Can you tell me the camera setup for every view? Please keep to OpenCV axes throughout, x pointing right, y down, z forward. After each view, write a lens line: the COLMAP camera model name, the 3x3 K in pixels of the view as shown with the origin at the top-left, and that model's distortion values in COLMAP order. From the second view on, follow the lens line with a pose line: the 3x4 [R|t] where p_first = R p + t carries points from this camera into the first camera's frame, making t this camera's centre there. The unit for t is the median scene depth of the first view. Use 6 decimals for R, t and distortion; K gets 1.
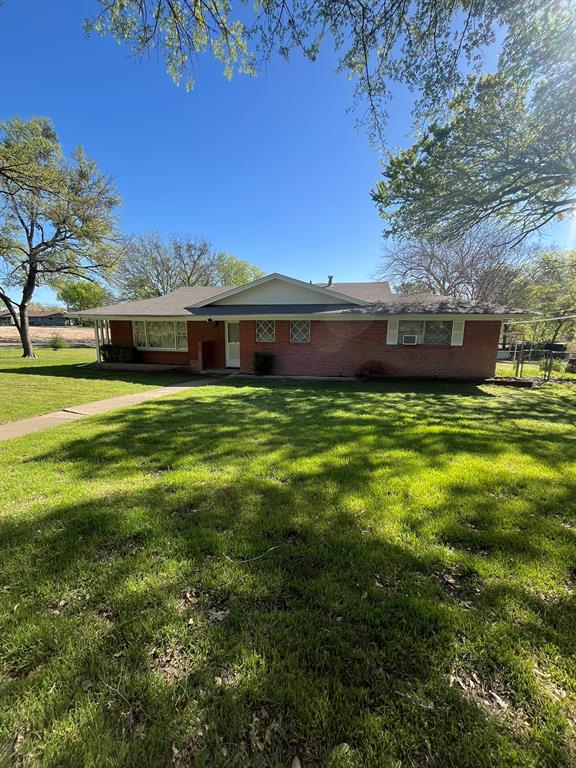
lens RADIAL K [[311.5, 0, 286.0], [0, 311.5, 383.4], [0, 0, 1]] dist [0.000617, -0.000288]
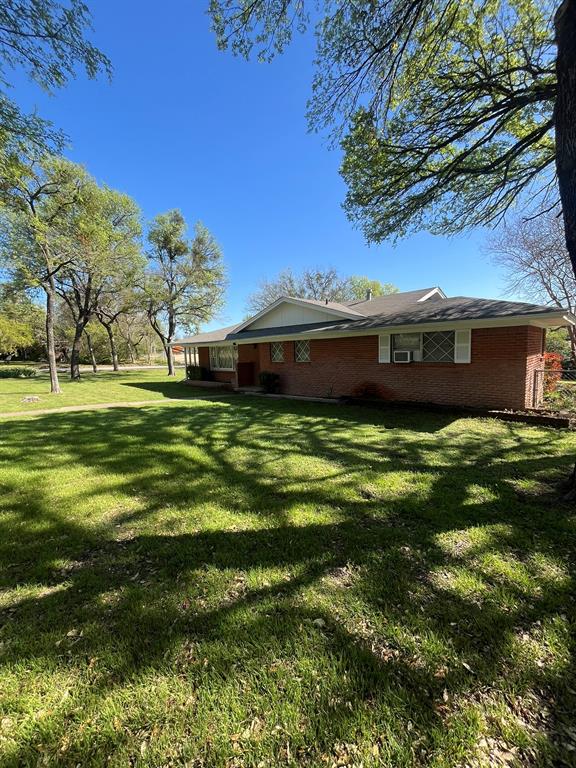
lens RADIAL K [[311.5, 0, 286.0], [0, 311.5, 383.4], [0, 0, 1]] dist [0.000617, -0.000288]
pose [[0.845270, 0.020989, -0.533926, 2.028797], [-0.056994, 0.997069, -0.051034, -0.041299], [0.531290, 0.073568, 0.843989, 0.551010]]
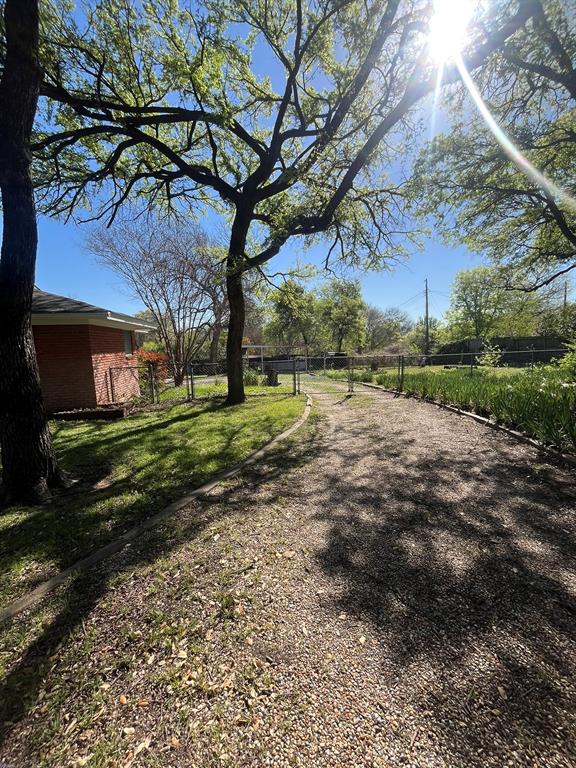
lens RADIAL K [[309.7, 0, 288.0], [0, 309.7, 384.0], [0, 0, 1]] dist [-0.008123, -0.000159]
pose [[0.911331, -0.082912, 0.403239, 2.683975], [0.103460, 0.994199, -0.029401, -0.017396], [-0.398462, 0.068513, 0.914622, 0.698283]]
